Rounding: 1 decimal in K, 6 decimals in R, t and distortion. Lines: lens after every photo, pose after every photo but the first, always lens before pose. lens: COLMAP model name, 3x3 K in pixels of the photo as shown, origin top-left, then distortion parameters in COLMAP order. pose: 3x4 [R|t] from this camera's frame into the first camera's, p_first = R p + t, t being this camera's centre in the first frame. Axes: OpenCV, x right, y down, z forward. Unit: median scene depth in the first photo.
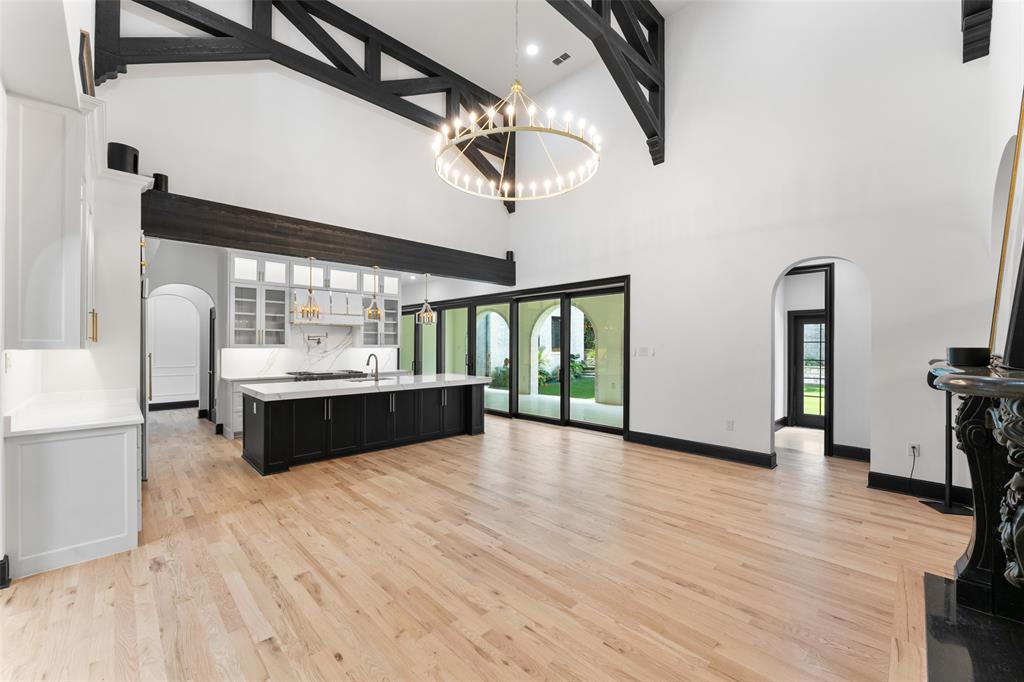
lens RADIAL K [[420.0, 0, 512.0], [0, 420.0, 341.0], [0, 0, 1]] dist [0.000319, 0.000001]
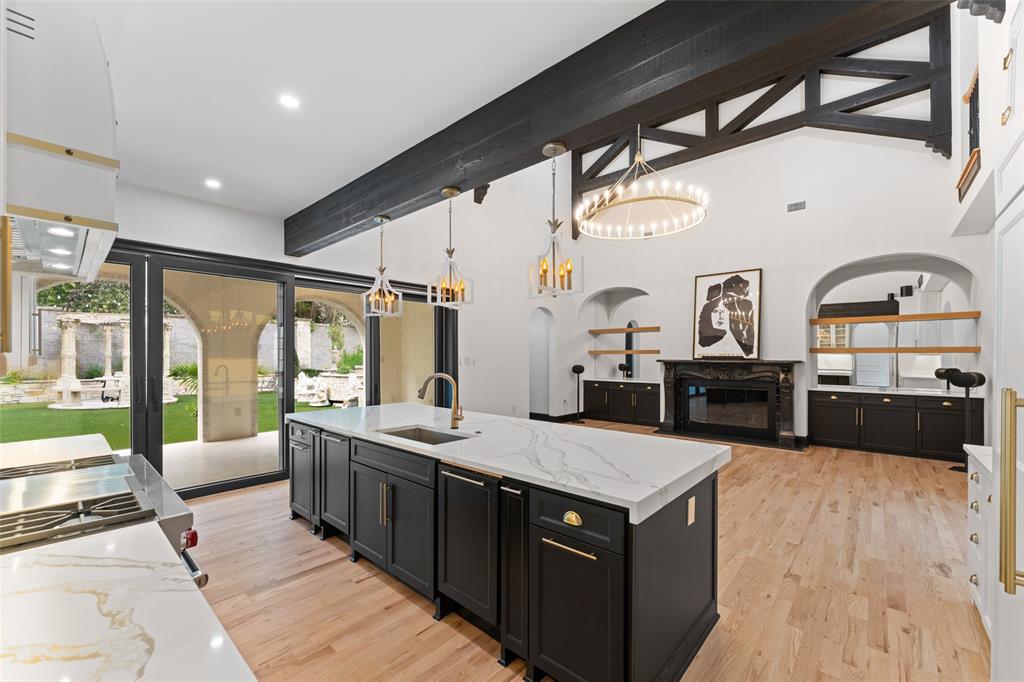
lens RADIAL K [[402.8, 0, 508.6], [0, 402.8, 354.4], [0, 0, 1]] dist [0.000967, 0.000169]
pose [[-0.070325, 0.003083, 0.997519, -1.451946], [-0.011868, 0.999922, -0.003927, 0.012701], [-0.997454, -0.012115, -0.070283, 1.766296]]
